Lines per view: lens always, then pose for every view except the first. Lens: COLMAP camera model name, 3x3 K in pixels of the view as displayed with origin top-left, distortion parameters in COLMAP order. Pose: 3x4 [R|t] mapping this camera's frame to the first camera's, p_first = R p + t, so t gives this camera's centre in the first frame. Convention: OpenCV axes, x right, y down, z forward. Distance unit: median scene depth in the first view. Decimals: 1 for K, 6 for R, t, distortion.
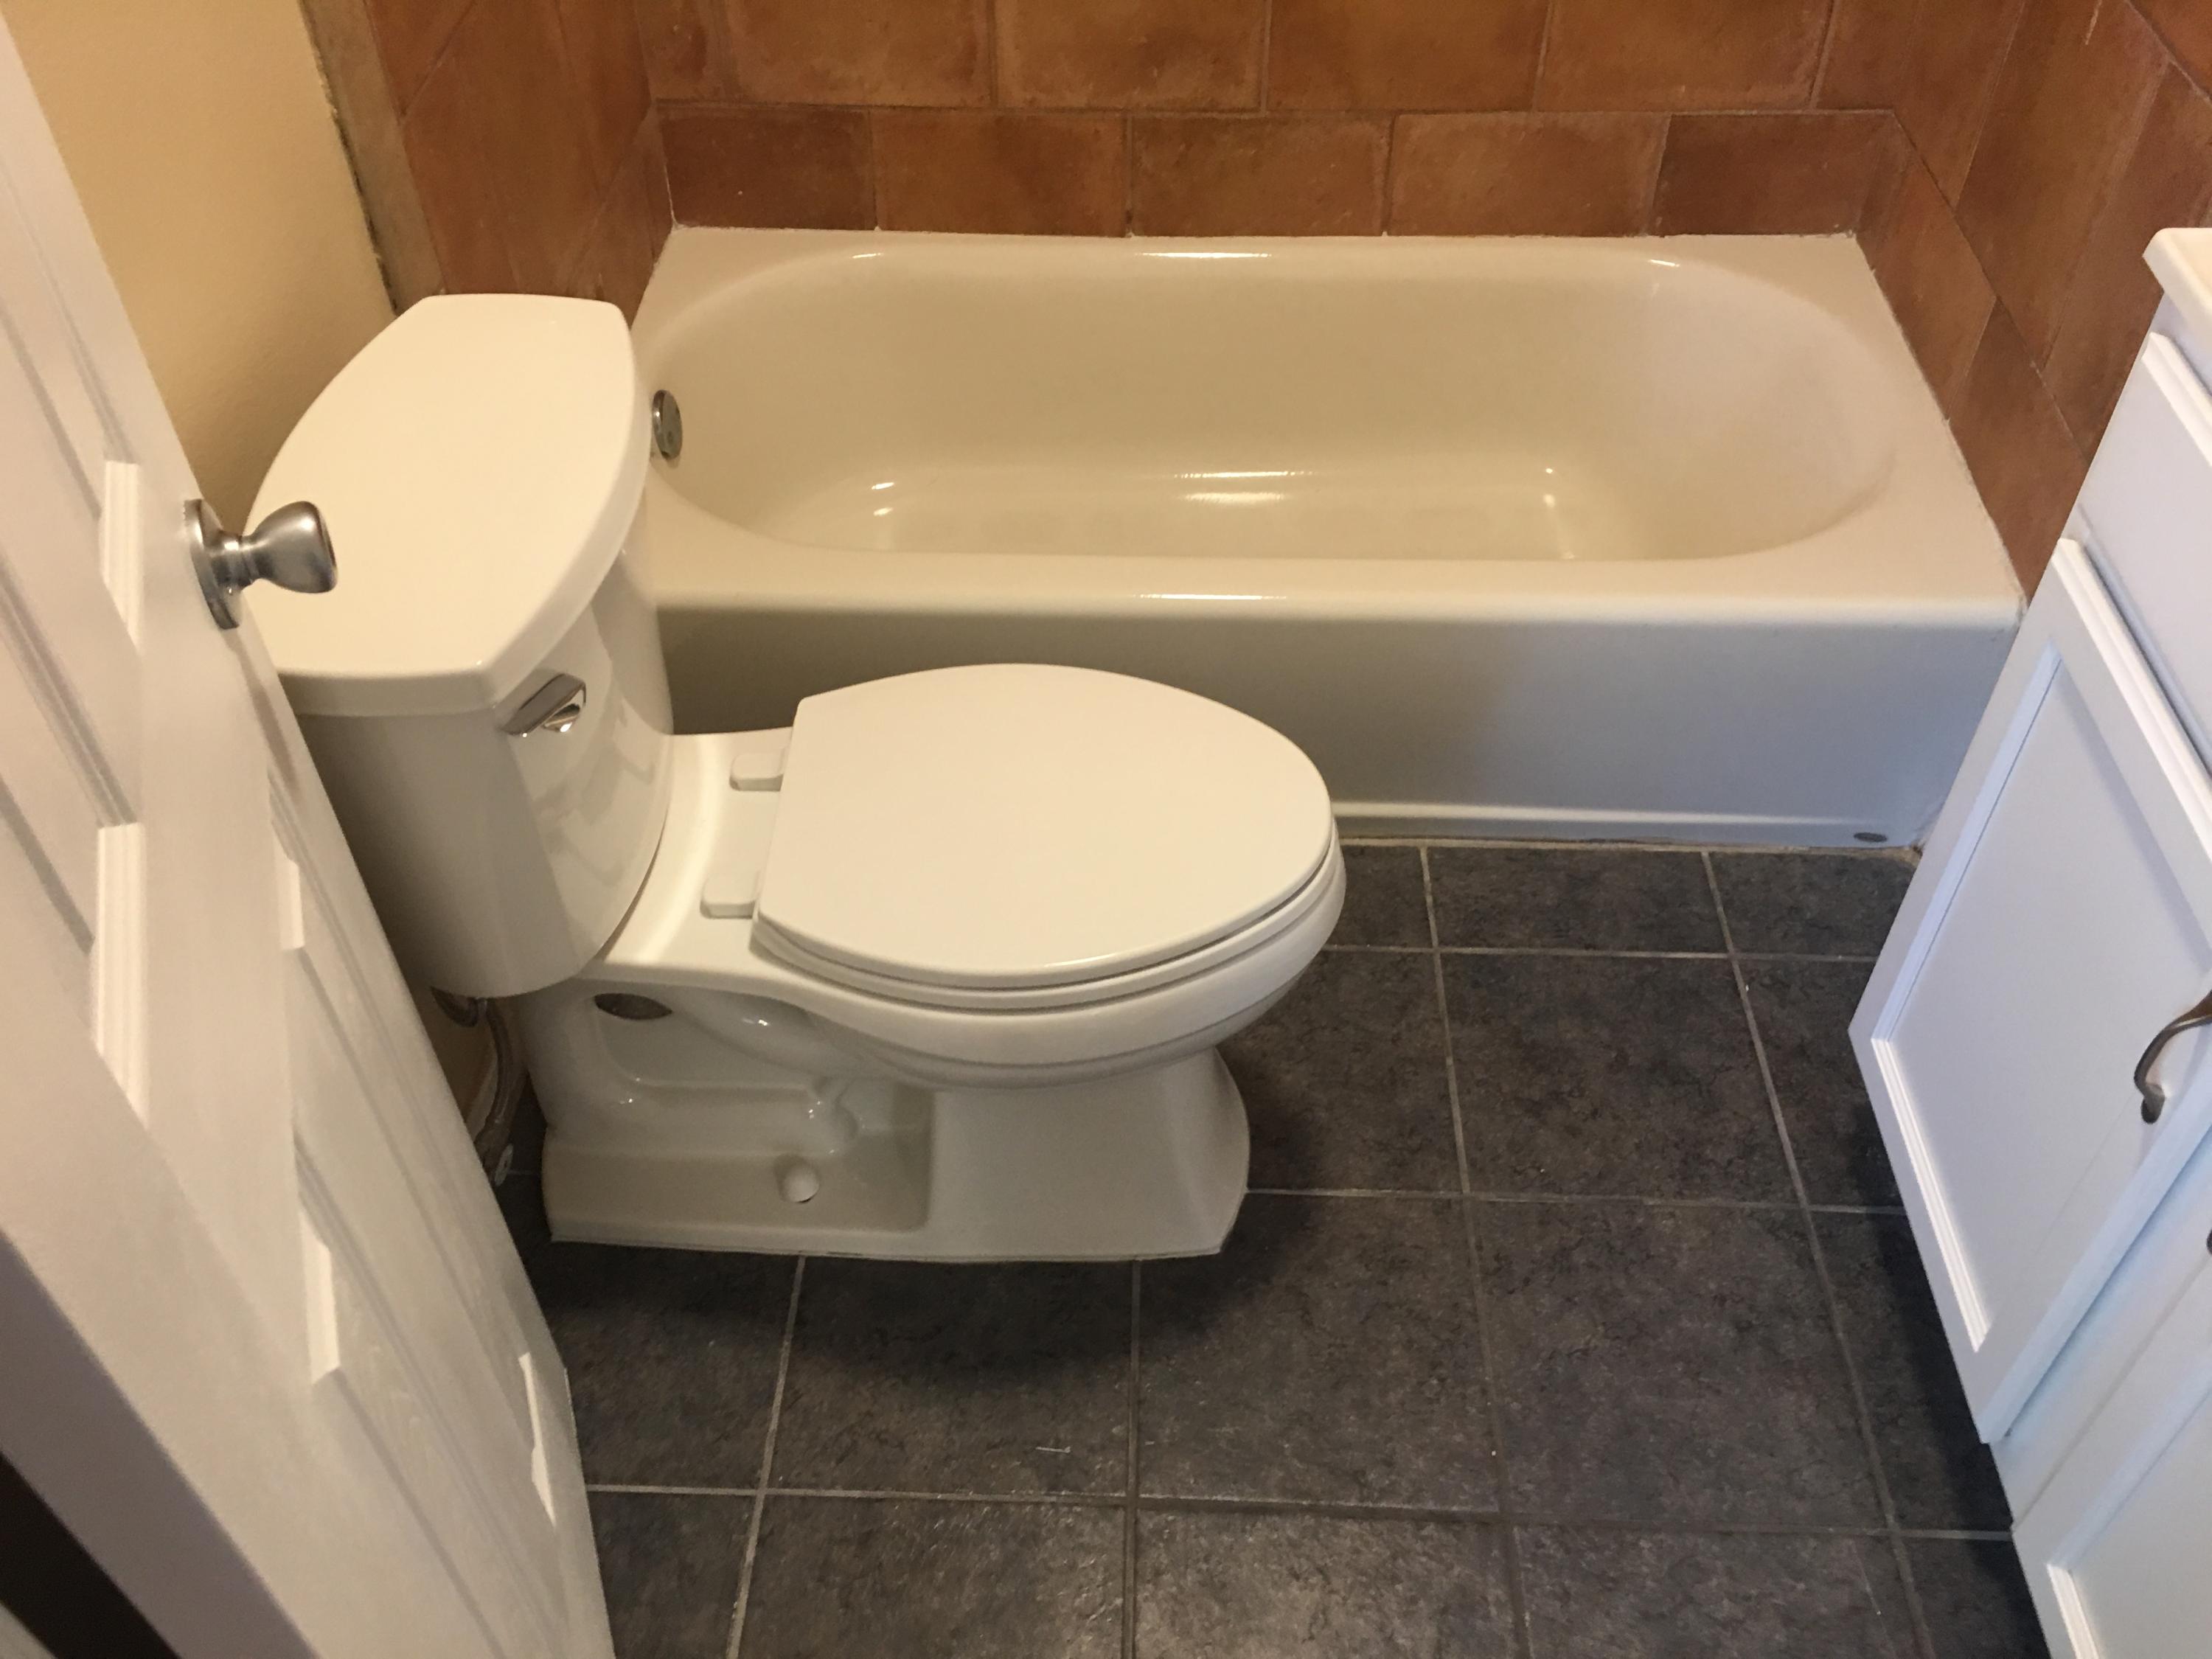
lens RADIAL K [[1875.2, 0, 1103.0], [0, 1875.2, 834.3], [0, 0, 1]] dist [0.070202, -0.089471]
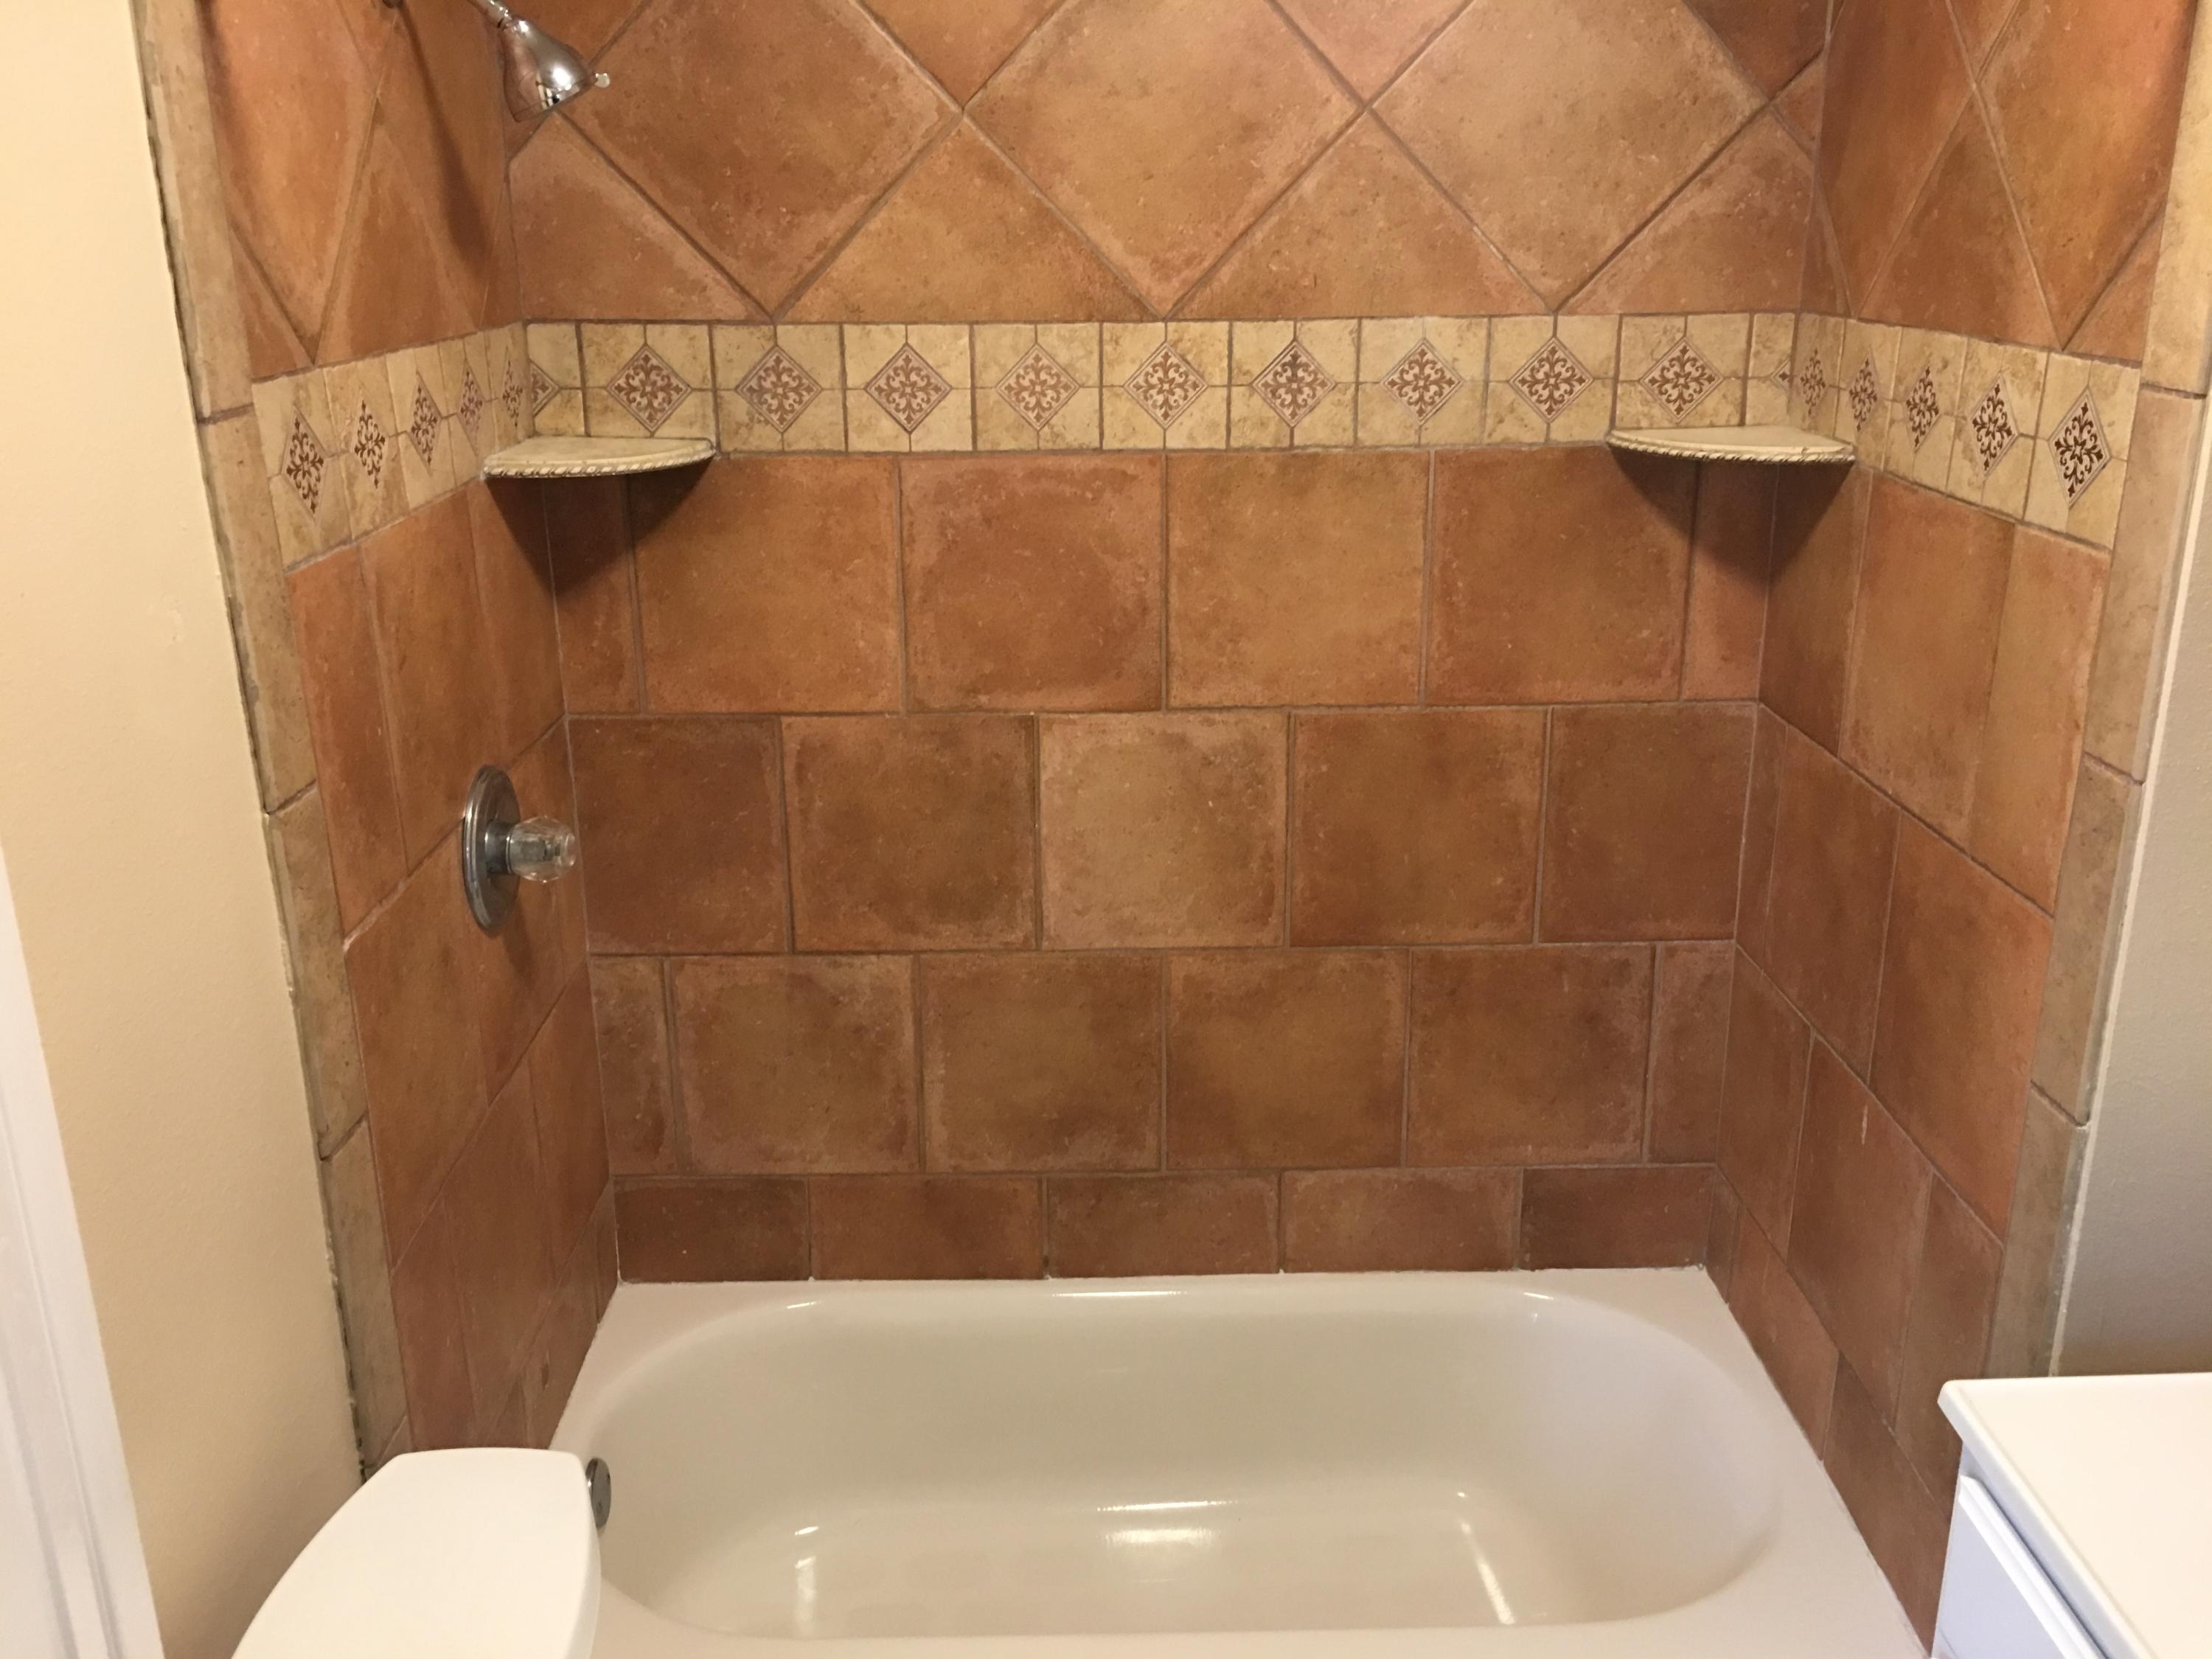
lens RADIAL K [[1875.2, 0, 1109.7], [0, 1875.2, 817.3], [0, 0, 1]] dist [0.070202, -0.089471]
pose [[0.998370, -0.017071, 0.054467, -0.004505], [0.040174, 0.888002, -0.458080, -0.059590], [-0.040547, 0.459522, 0.887240, -0.082376]]
